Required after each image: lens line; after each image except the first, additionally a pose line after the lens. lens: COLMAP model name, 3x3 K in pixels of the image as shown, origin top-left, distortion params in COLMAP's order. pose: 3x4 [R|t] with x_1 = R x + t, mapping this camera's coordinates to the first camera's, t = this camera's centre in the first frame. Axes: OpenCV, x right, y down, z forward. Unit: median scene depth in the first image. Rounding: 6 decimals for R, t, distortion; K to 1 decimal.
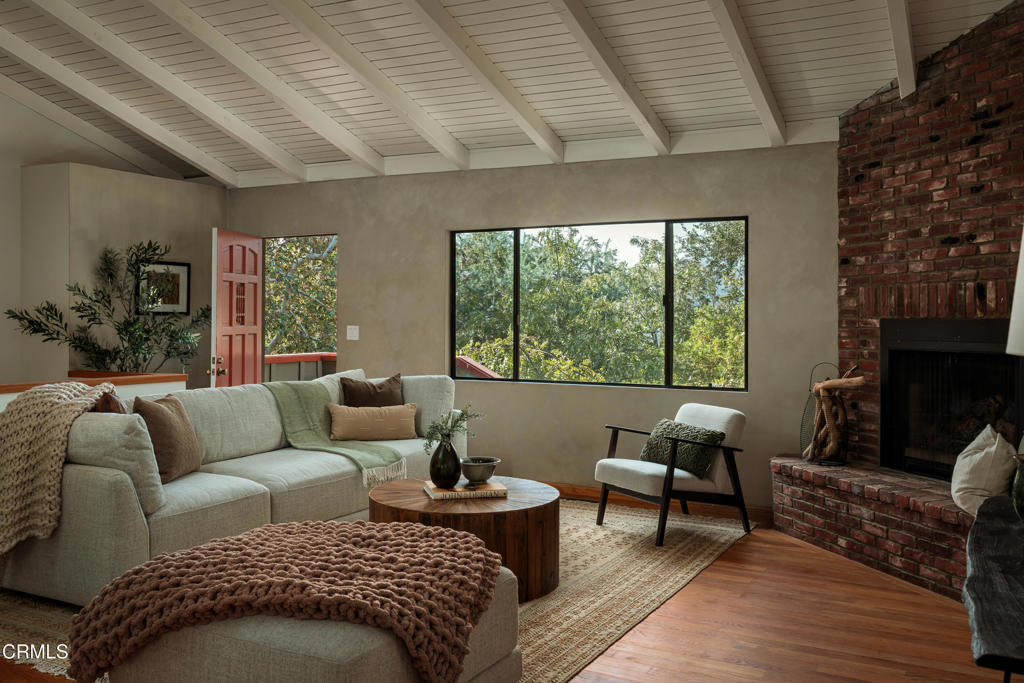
lens RADIAL K [[928.0, 0, 511.7], [0, 928.0, 313.5], [0, 0, 1]] dist [-0.000599, 0.004721]
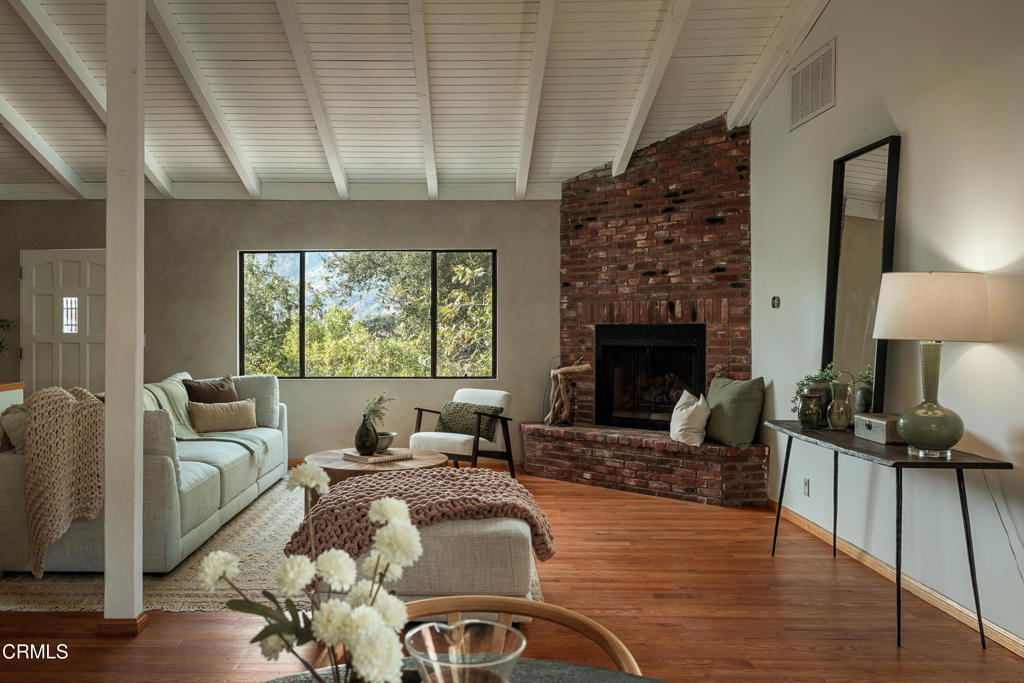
lens RADIAL K [[839.1, 0, 512.0], [0, 839.1, 341.5], [0, 0, 1]] dist [0.001612, 0.001550]
pose [[0.883767, -0.016718, 0.467629, -0.360988], [0.004799, 0.999633, 0.026668, -0.003843], [-0.467903, -0.021324, 0.883522, -0.119134]]
